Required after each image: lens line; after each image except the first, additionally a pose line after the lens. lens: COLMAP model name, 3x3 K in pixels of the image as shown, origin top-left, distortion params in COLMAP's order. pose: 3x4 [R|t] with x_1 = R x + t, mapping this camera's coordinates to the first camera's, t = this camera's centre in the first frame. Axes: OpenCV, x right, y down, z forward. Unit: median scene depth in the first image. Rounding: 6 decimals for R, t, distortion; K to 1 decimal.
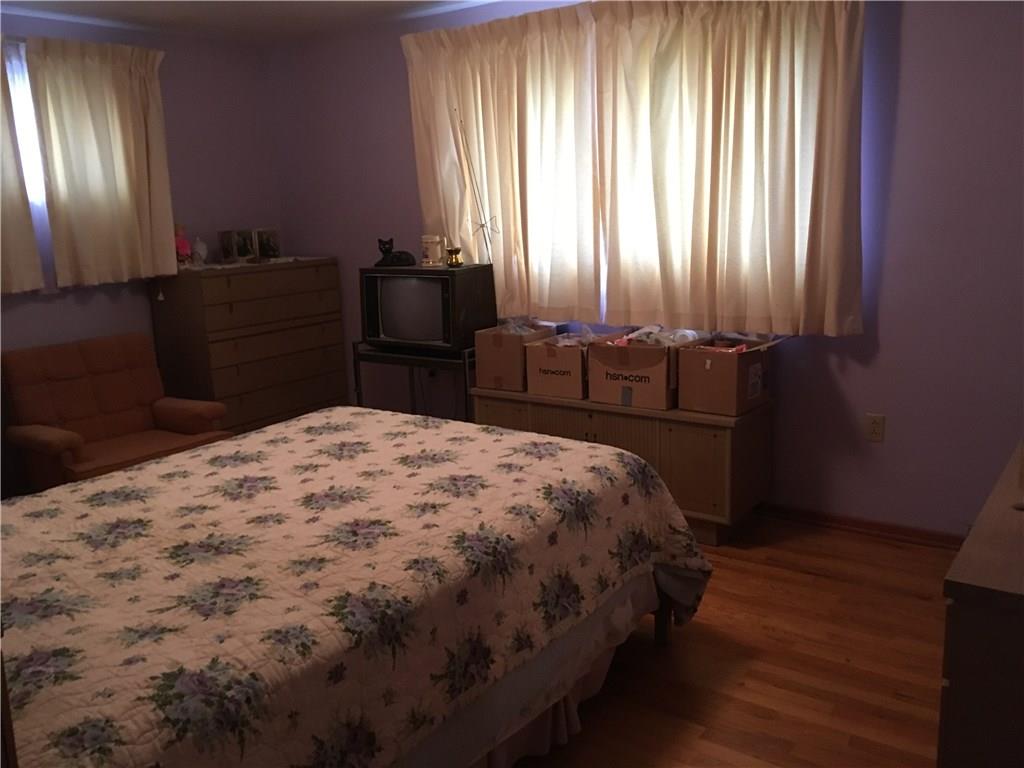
lens RADIAL K [[873.8, 0, 512.0], [0, 873.8, 384.0], [0, 0, 1]] dist [0.089919, -0.128923]
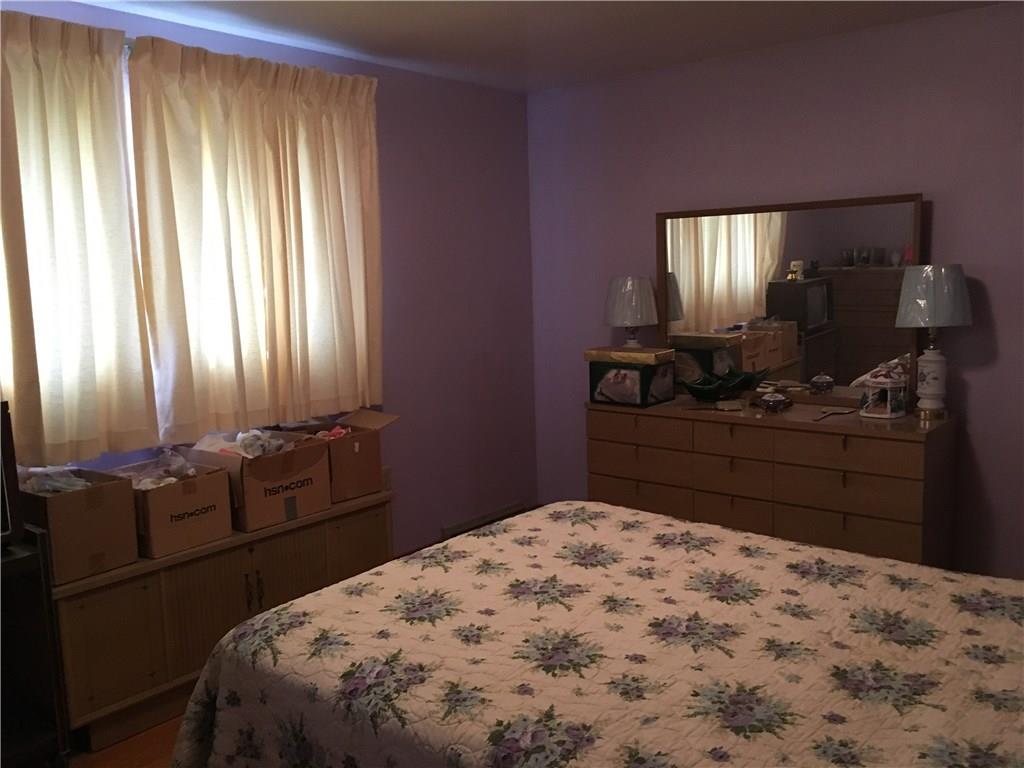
lens RADIAL K [[873.8, 0, 512.0], [0, 873.8, 384.0], [0, 0, 1]] dist [0.089919, -0.128923]
pose [[0.043910, -0.111525, 0.992791, -0.703478], [0.207434, 0.973110, 0.100139, -0.145985], [-0.977263, 0.201542, 0.065863, 0.698458]]
